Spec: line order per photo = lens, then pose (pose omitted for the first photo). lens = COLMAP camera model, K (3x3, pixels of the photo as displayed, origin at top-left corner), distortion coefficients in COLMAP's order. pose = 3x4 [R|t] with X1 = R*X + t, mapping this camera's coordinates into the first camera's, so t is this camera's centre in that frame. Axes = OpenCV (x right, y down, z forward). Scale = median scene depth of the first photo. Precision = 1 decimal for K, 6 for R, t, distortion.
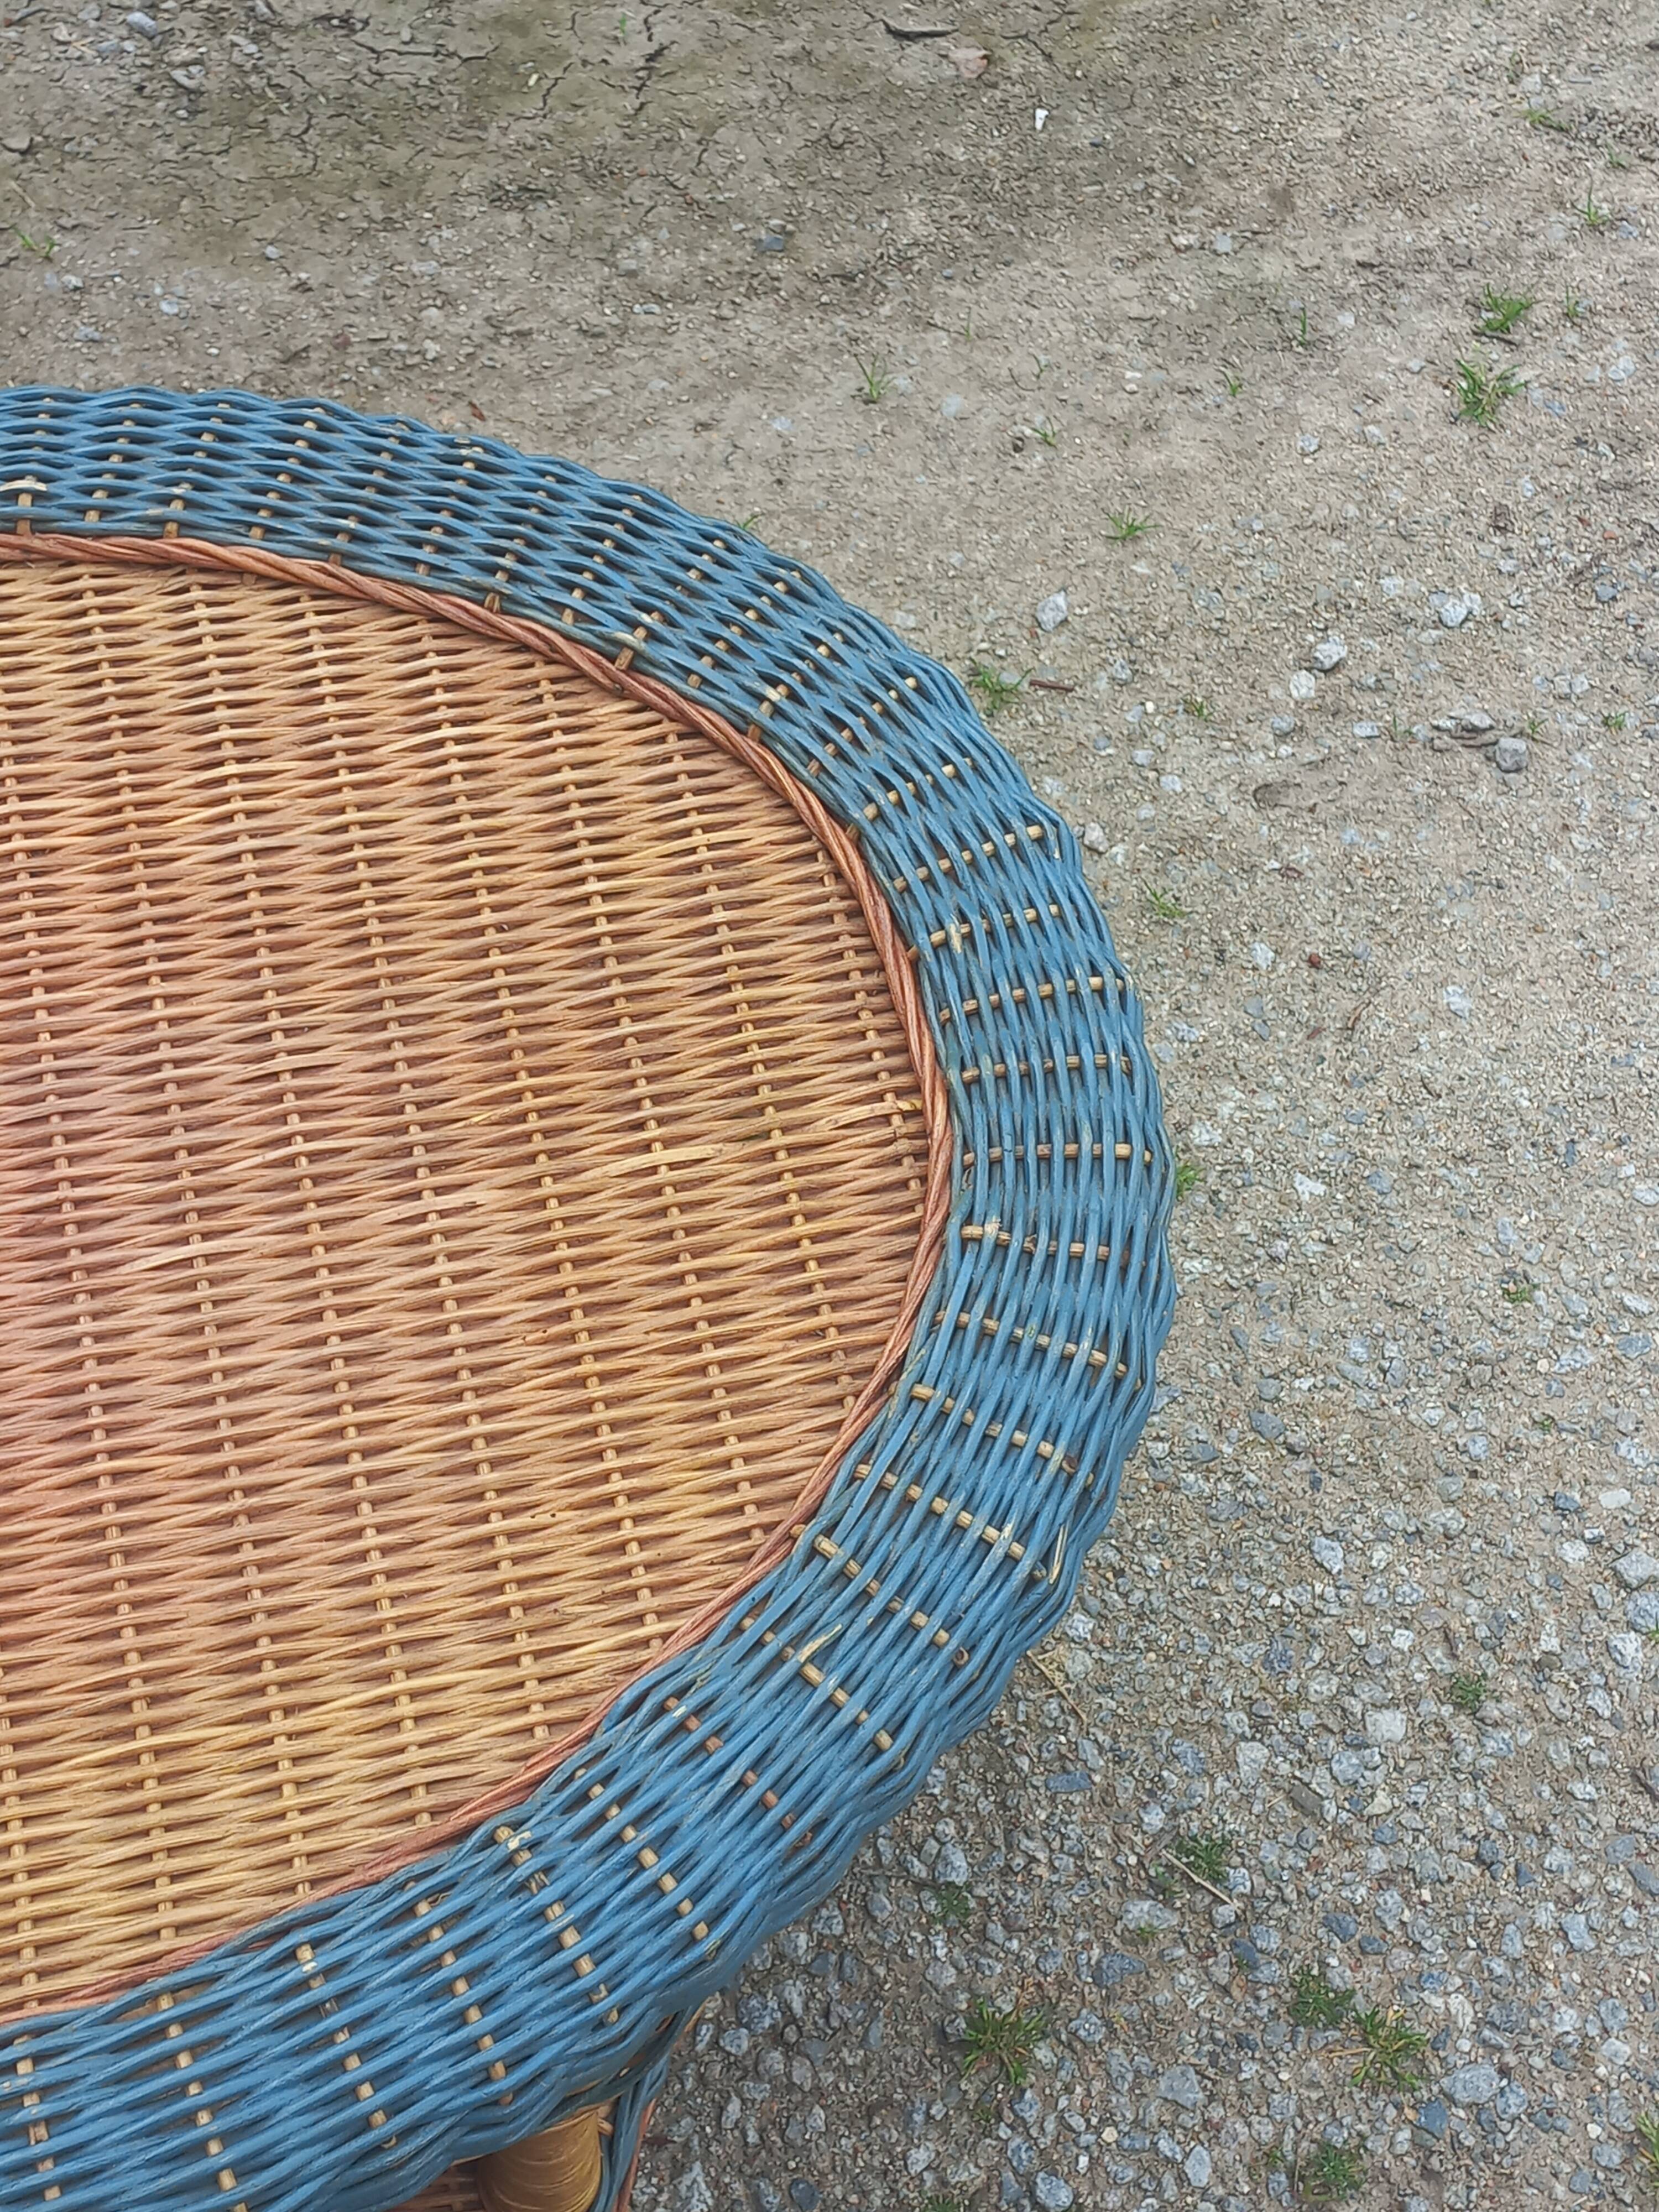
lens RADIAL K [[3111.1, 0, 843.1], [0, 3111.1, 1109.6], [0, 0, 1]] dist [0.088786, -0.056037]
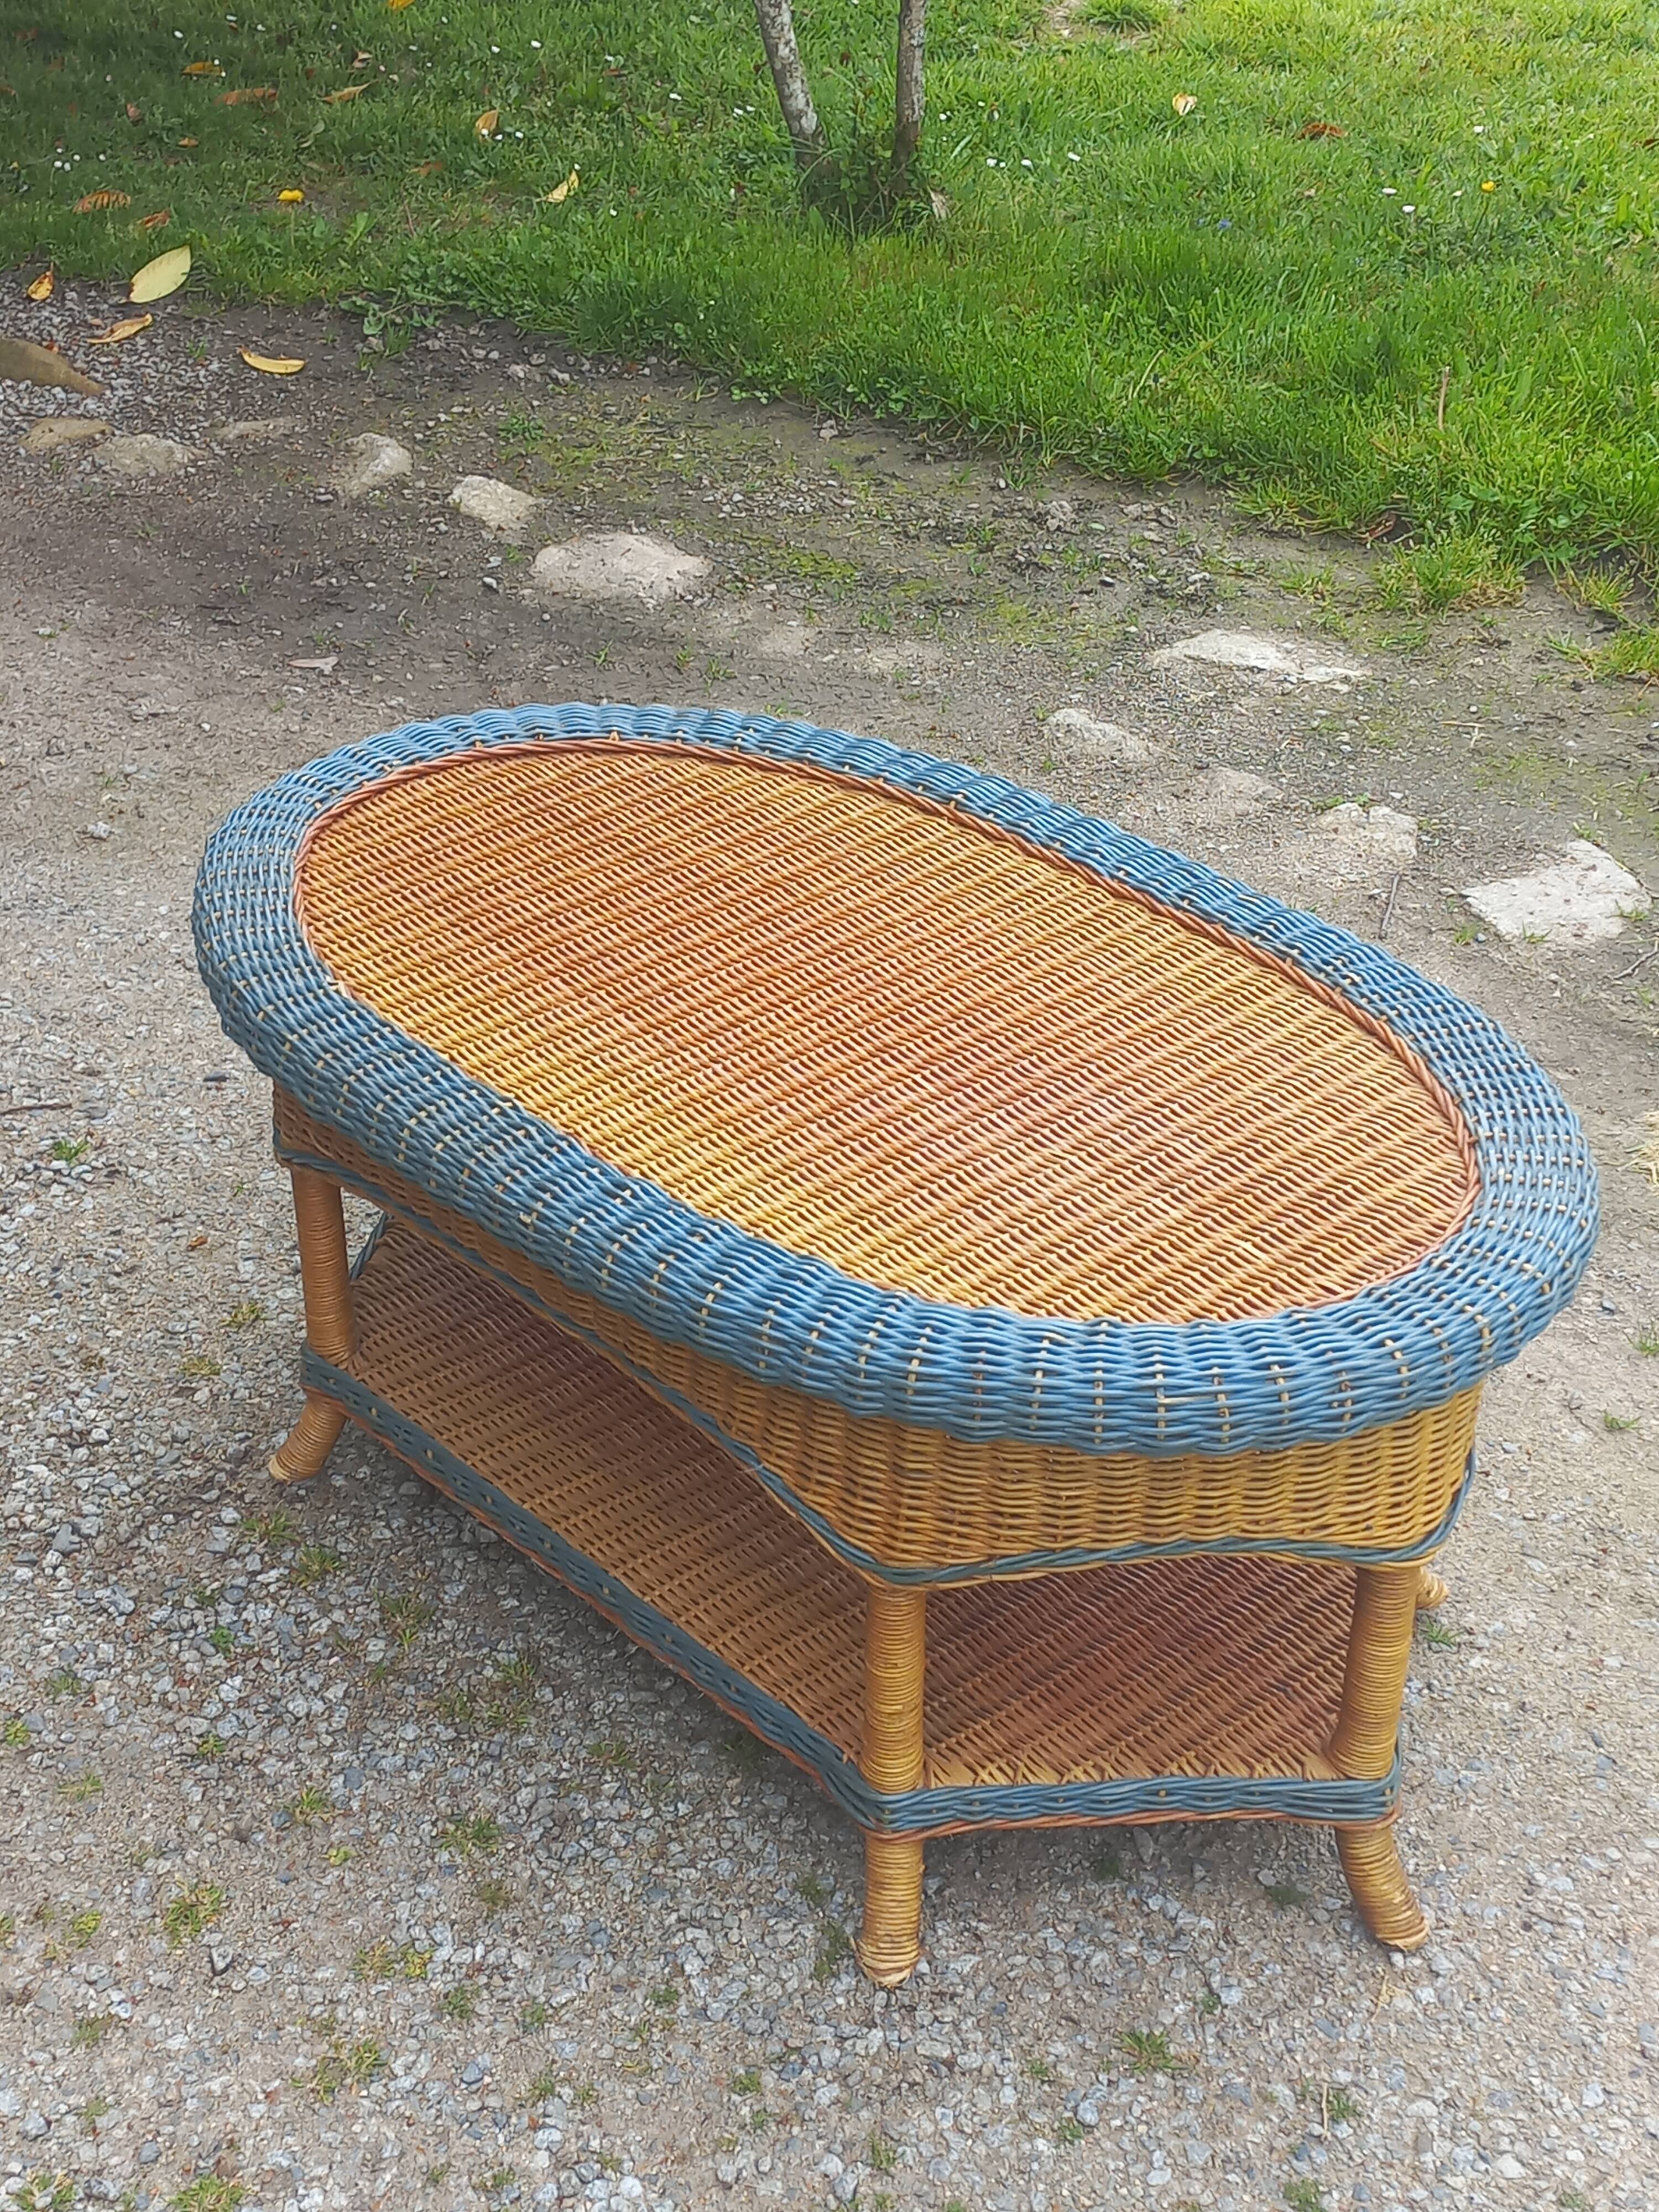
lens RADIAL K [[3121.3, 0, 839.6], [0, 3121.3, 1102.9], [0, 0, 1]] dist [0.097075, -0.096564]
pose [[0.488226, 0.403450, -0.773863, 0.947421], [-0.730559, 0.674010, -0.109514, 0.258346], [0.477408, 0.618820, 0.623814, -0.297394]]
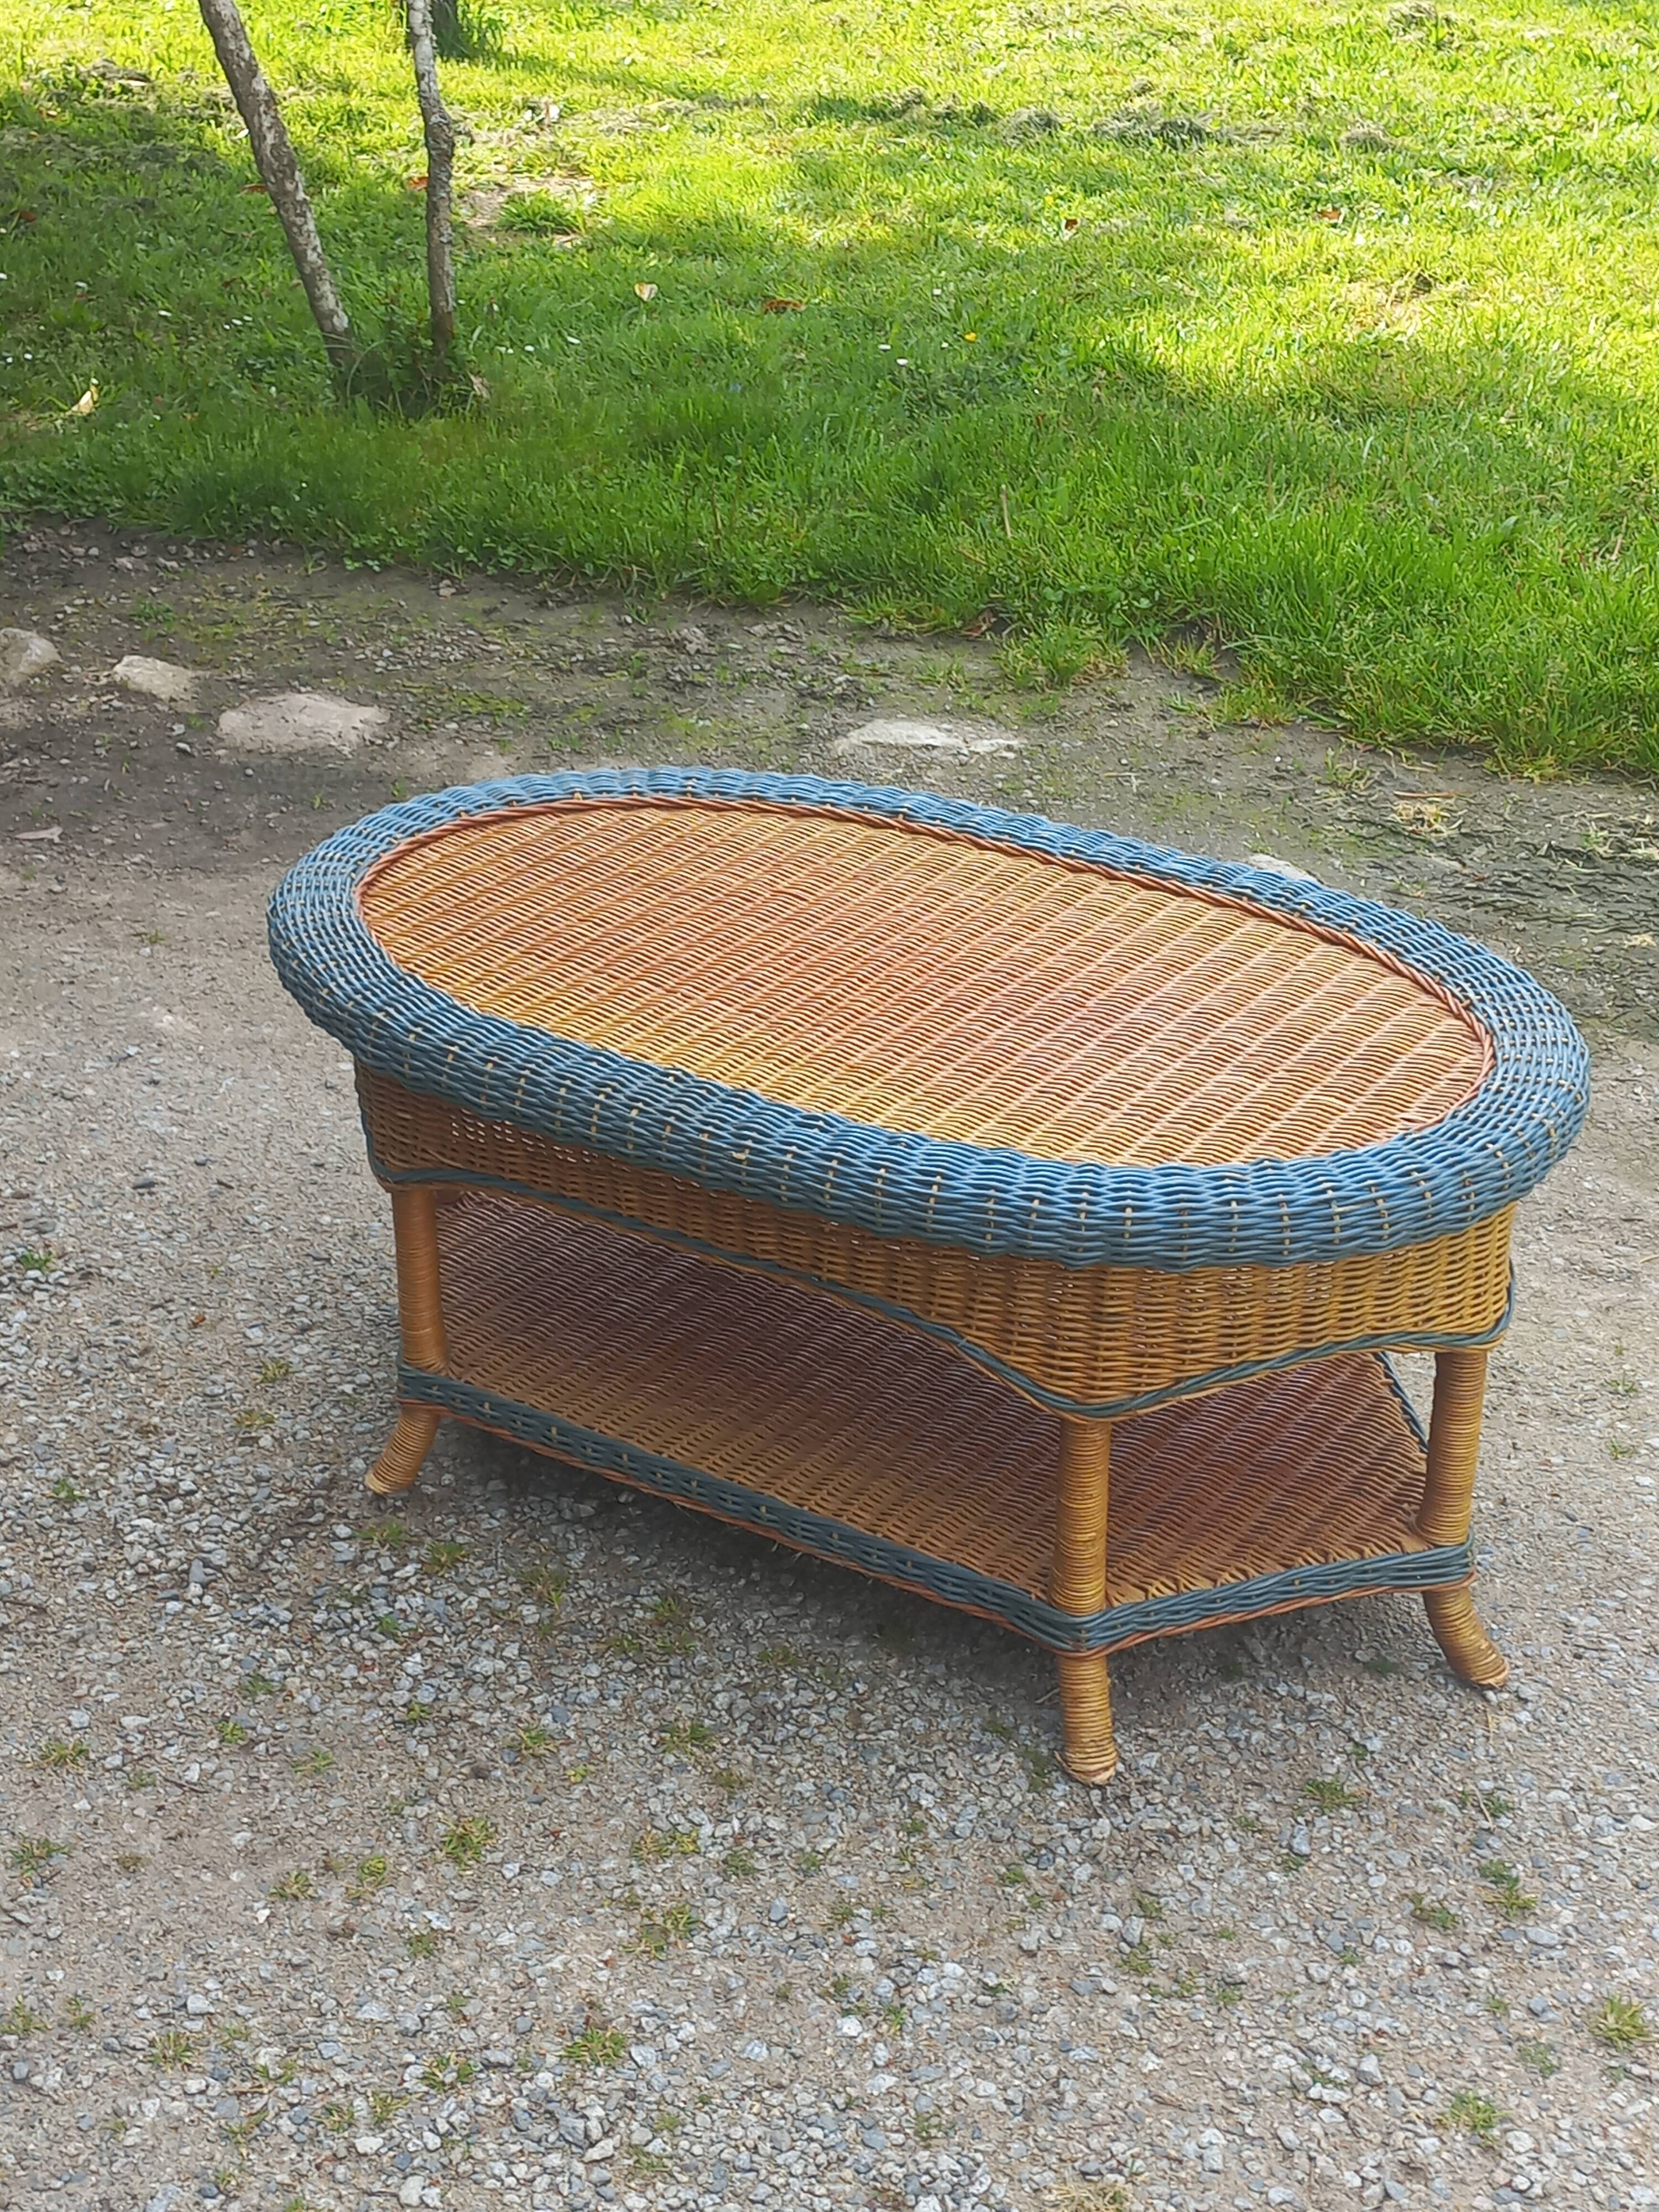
lens RADIAL K [[3111.1, 0, 843.1], [0, 3111.1, 1109.6], [0, 0, 1]] dist [0.088786, -0.056037]
pose [[0.690742, 0.277786, -0.667615, 0.922975], [-0.591782, 0.747726, -0.301163, 0.692883], [0.415535, 0.603109, 0.680875, -0.558212]]
